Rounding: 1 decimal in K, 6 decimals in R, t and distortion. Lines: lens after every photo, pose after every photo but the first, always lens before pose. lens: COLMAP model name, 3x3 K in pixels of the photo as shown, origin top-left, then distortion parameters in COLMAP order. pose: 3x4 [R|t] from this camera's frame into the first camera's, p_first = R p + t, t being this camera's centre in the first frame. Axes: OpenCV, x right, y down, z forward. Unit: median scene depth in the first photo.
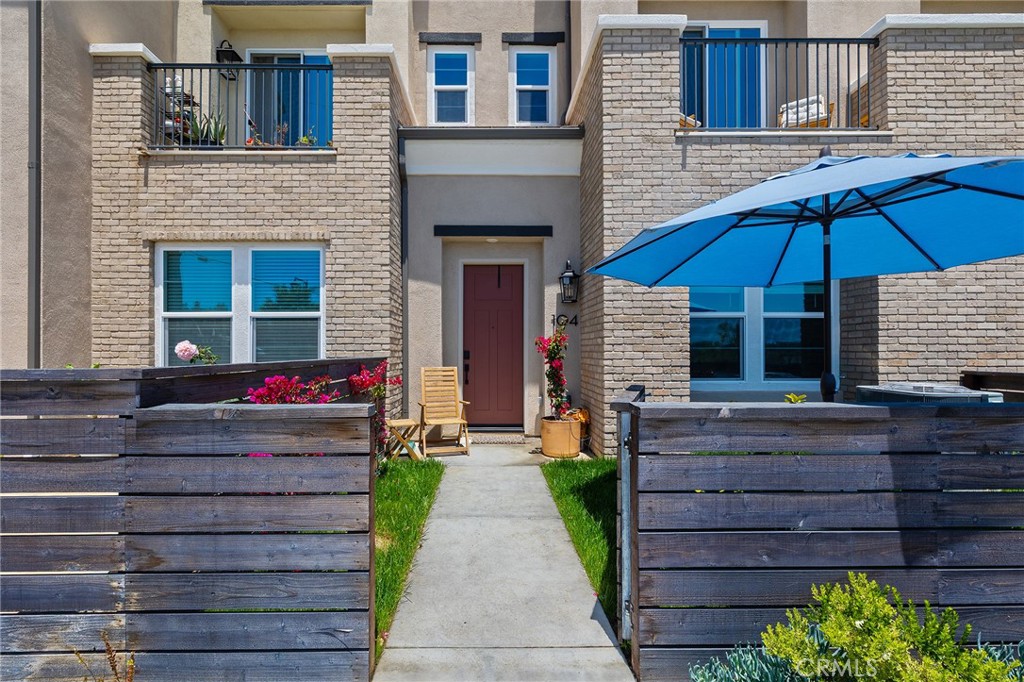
lens RADIAL K [[442.5, 0, 487.9], [0, 442.5, 345.6], [0, 0, 1]] dist [0.002887, 0.000192]
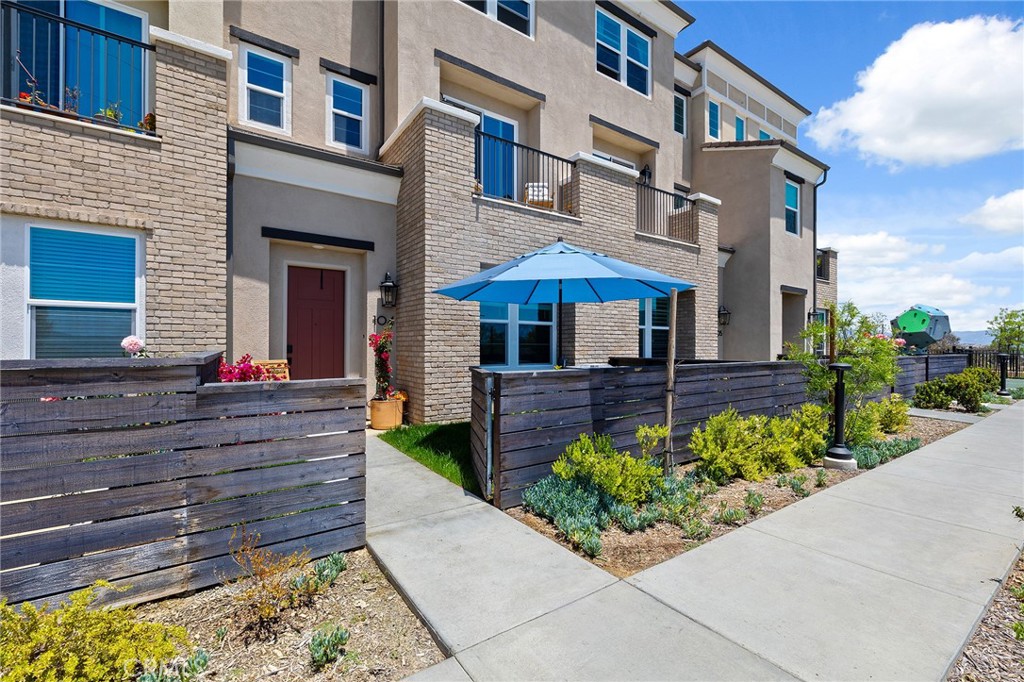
lens RADIAL K [[430.1, 0, 510.0], [0, 430.1, 339.2], [0, 0, 1]] dist [0.003769, 0.000072]
pose [[0.827072, 0.010792, 0.561992, -0.245821], [-0.008775, 0.999942, -0.006288, -0.001312], [-0.562027, 0.000269, 0.827119, -0.218575]]
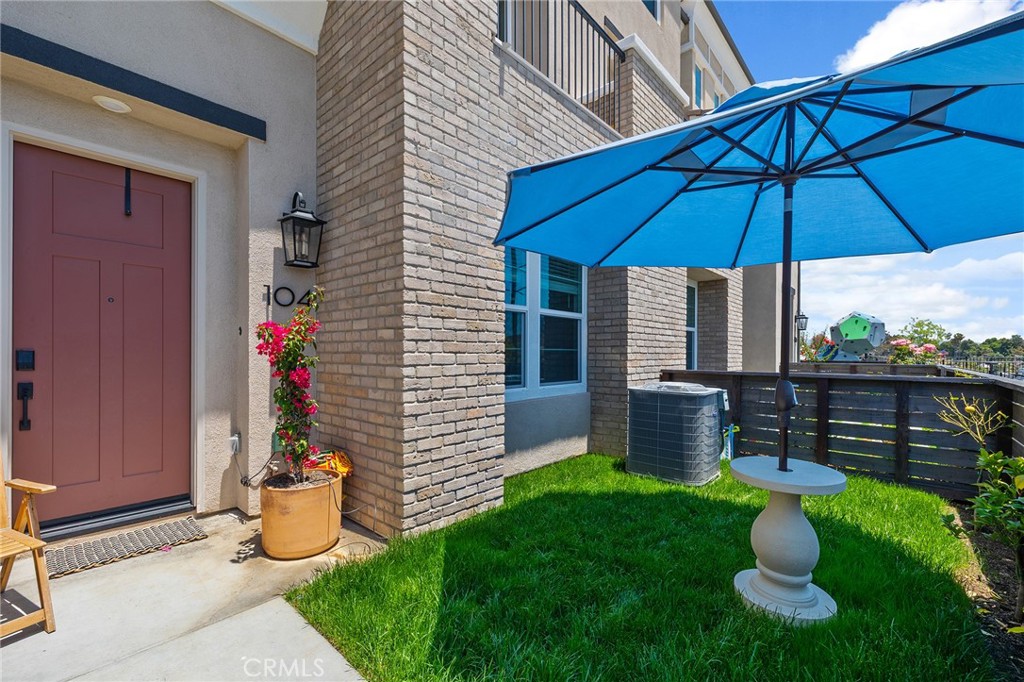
lens RADIAL K [[436.0, 0, 512.9], [0, 436.0, 352.2], [0, 0, 1]] dist [0.001437, -0.000235]
pose [[0.668601, 0.003602, 0.743612, -0.059483], [-0.012054, 0.999909, 0.005995, 0.007707], [-0.743523, -0.012972, 0.668584, 0.487216]]
